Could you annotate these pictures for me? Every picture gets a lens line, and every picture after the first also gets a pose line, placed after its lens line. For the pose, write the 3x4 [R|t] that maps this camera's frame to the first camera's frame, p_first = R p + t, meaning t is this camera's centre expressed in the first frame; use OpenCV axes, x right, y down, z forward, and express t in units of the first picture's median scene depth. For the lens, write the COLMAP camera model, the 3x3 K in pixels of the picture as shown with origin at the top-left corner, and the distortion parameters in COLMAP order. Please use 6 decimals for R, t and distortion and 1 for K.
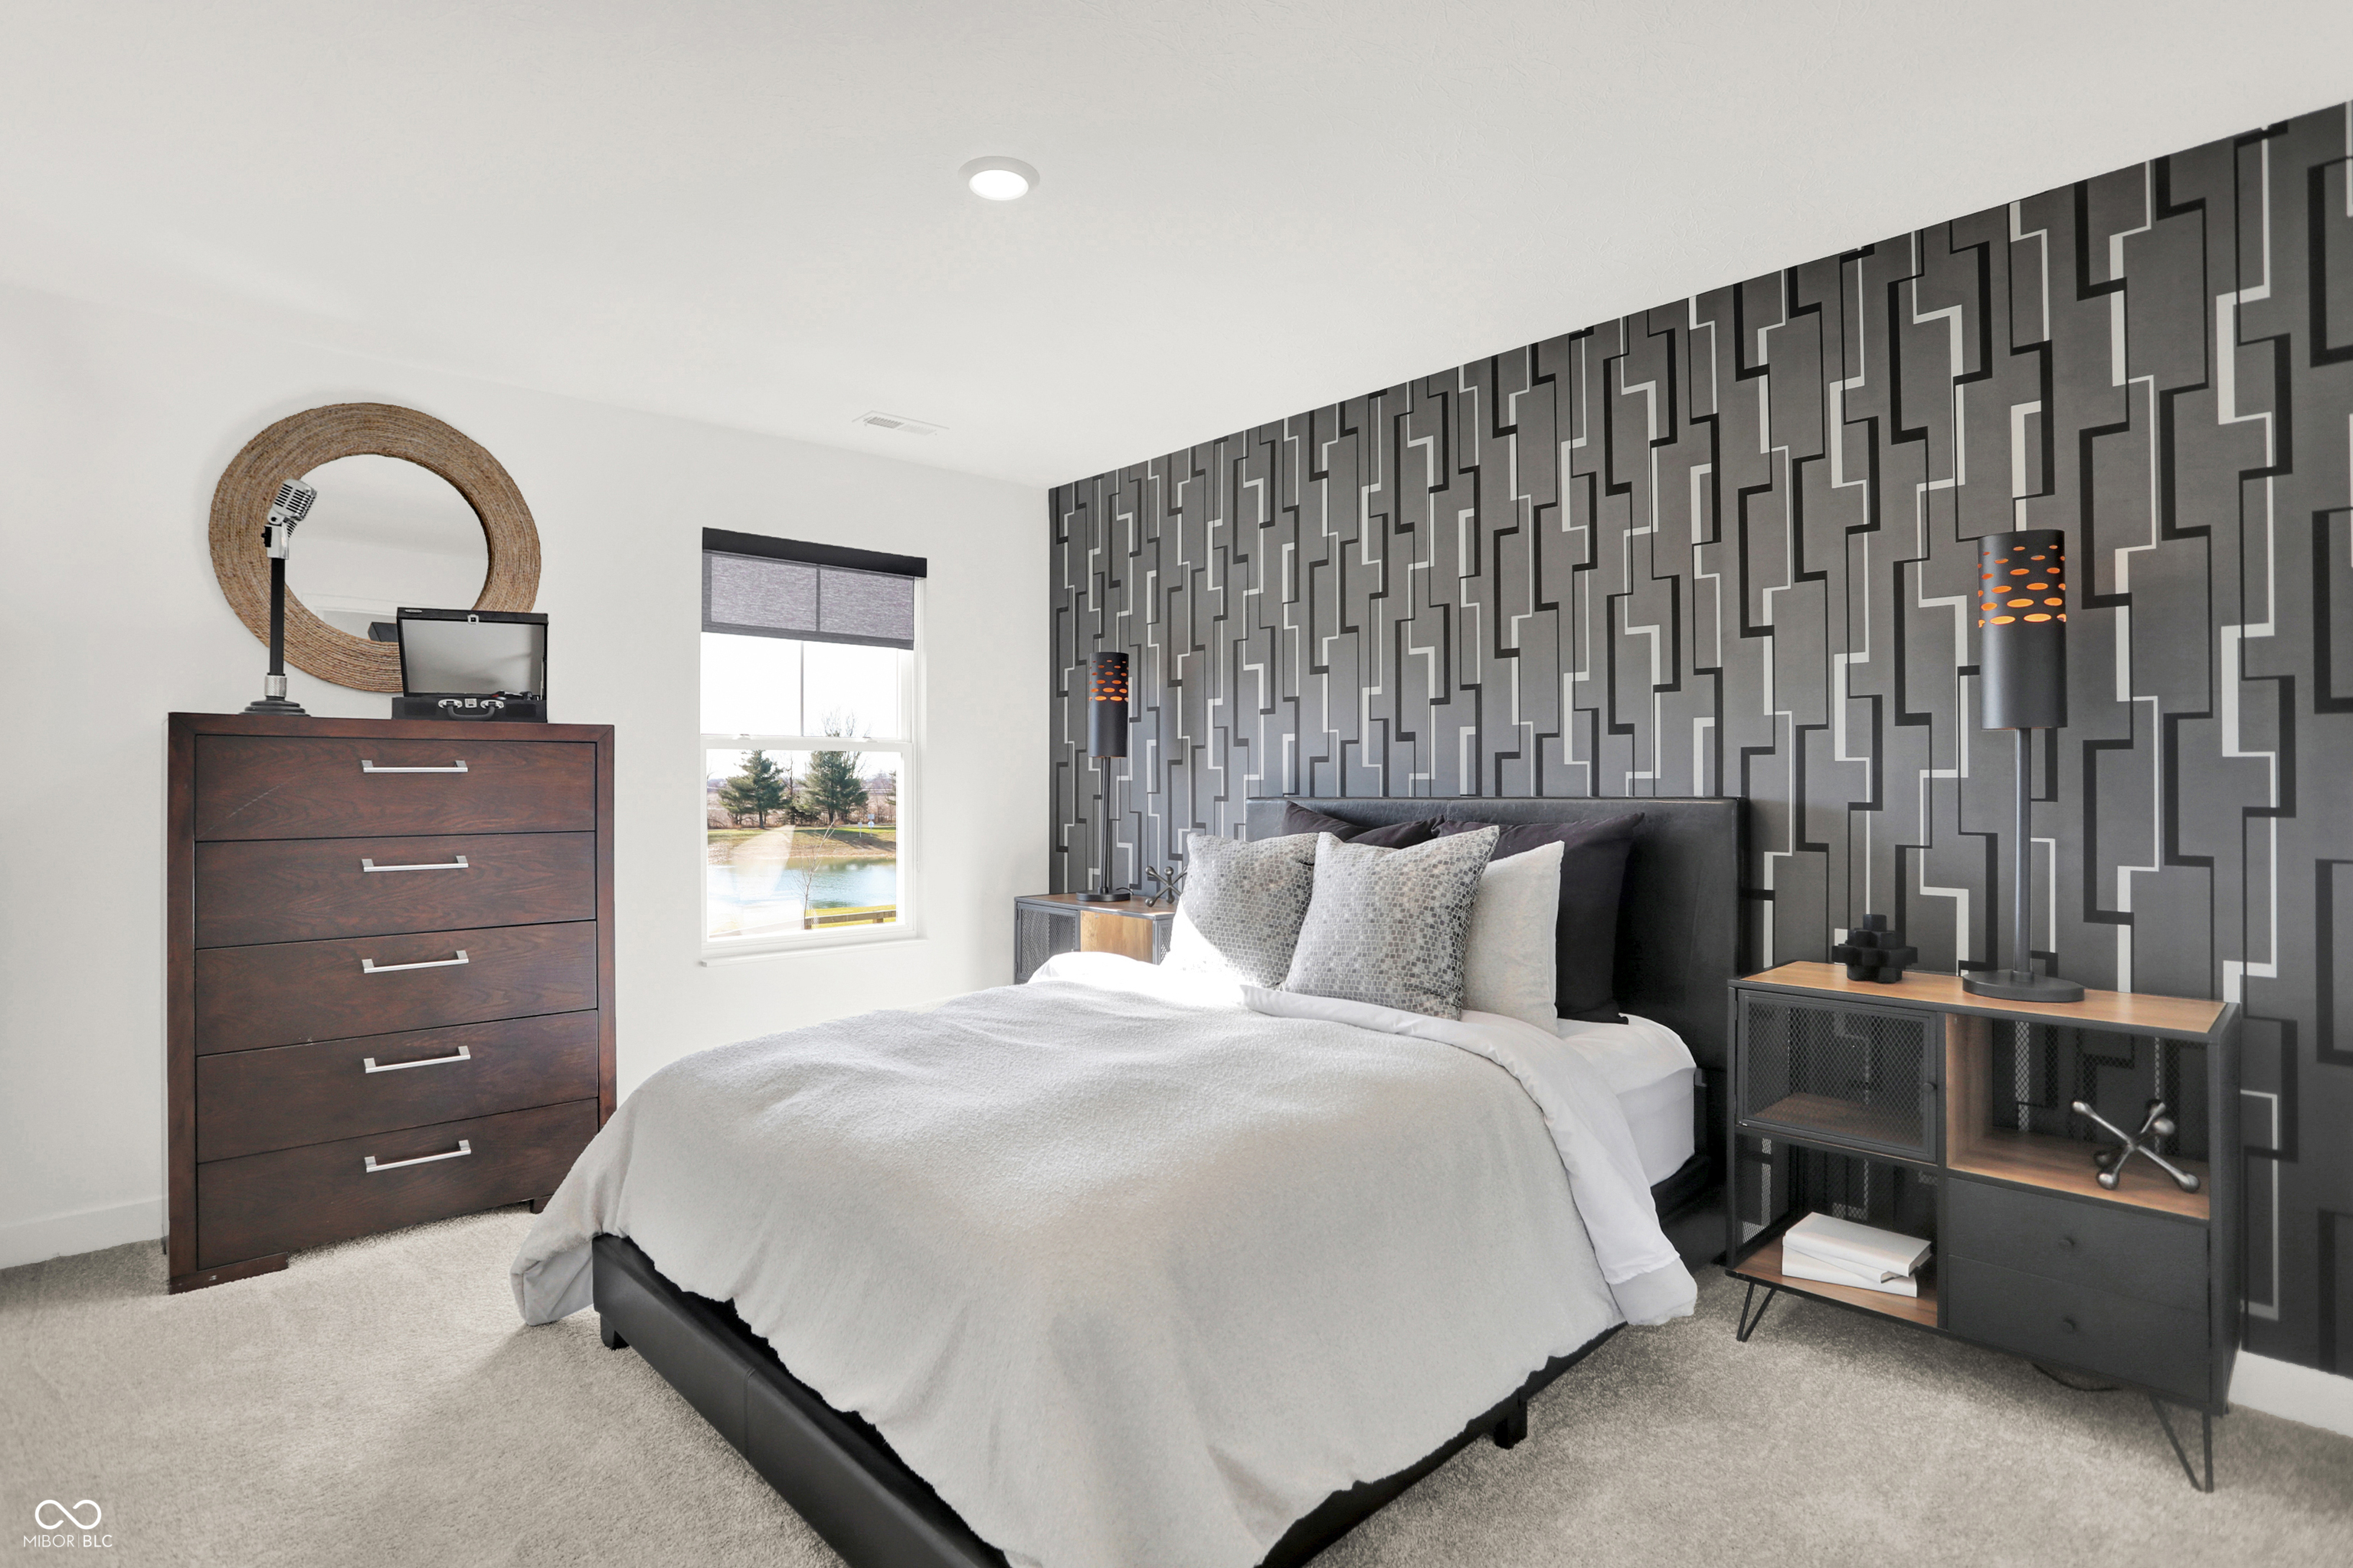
lens RADIAL K [[1199.8, 0, 1170.9], [0, 1199.8, 775.0], [0, 0, 1]] dist [-0.061278, 0.026082]
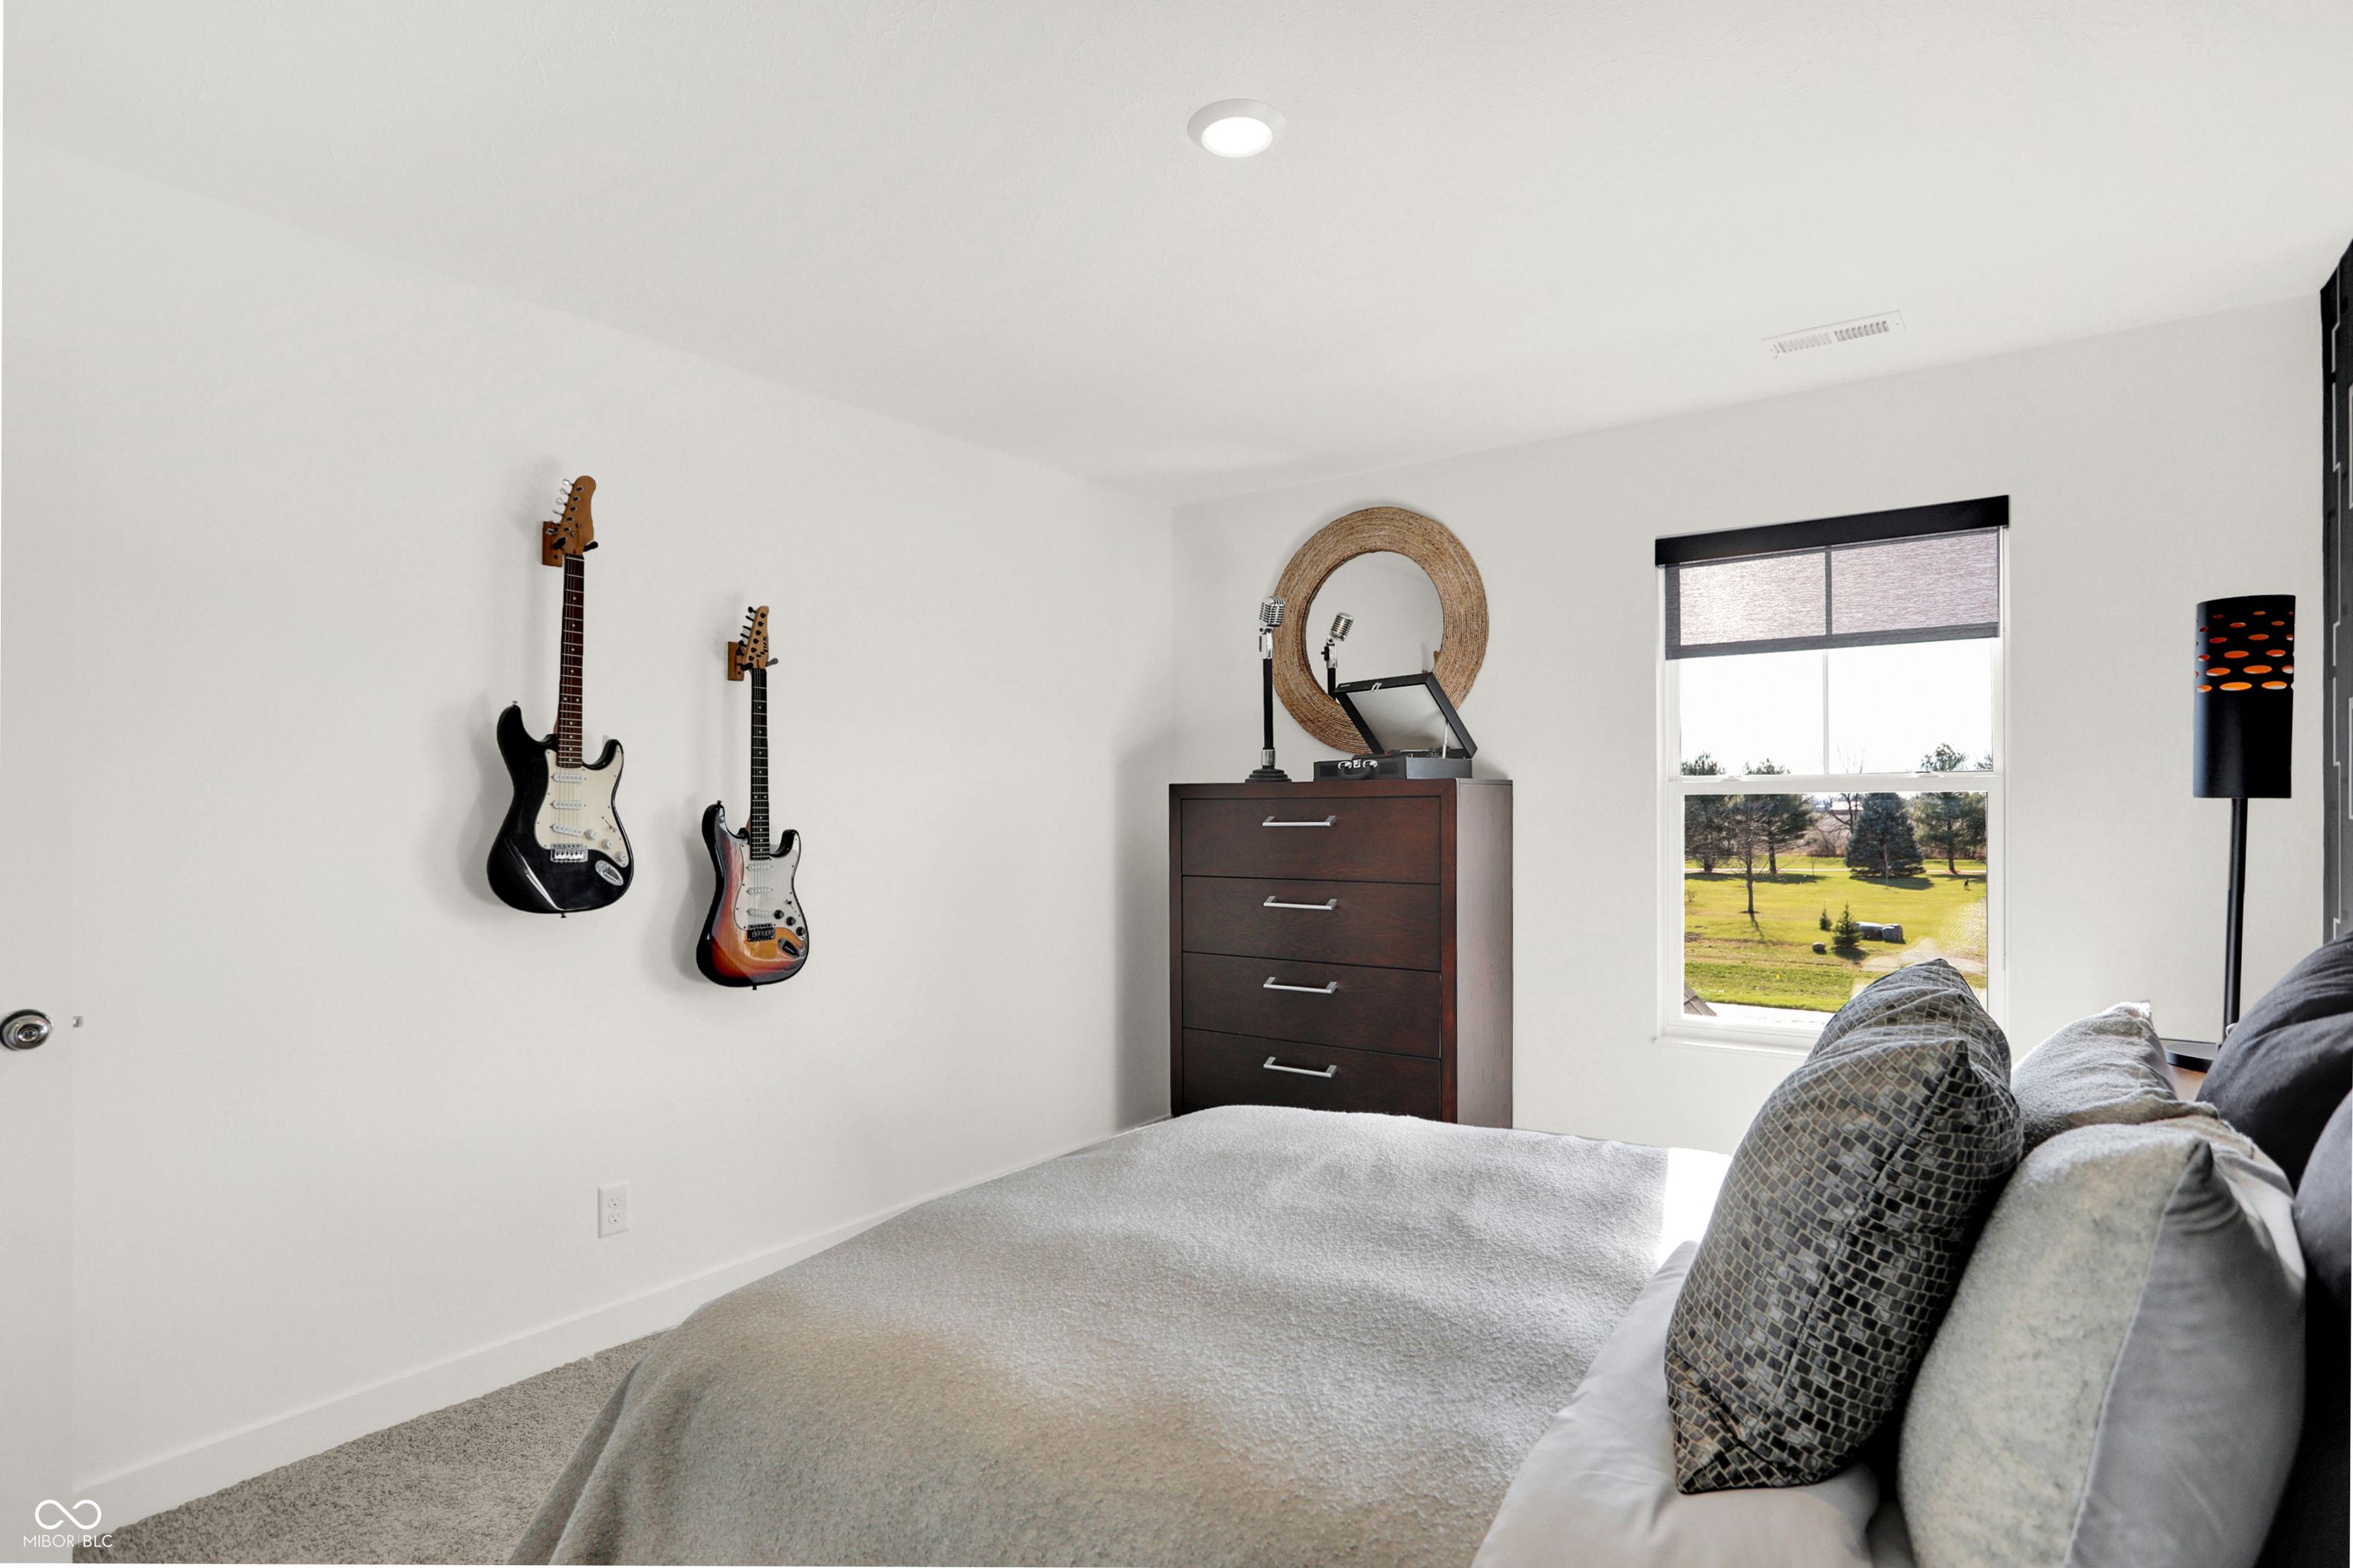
lens RADIAL K [[1184.2, 0, 1176.3], [0, 1184.2, 816.1], [0, 0, 1]] dist [0.001401, 0.000112]
pose [[0.227613, 0.007426, -0.973723, 0.455137], [0.012285, 0.999869, 0.010496, -0.024647], [0.973674, -0.014351, 0.227492, 0.558349]]
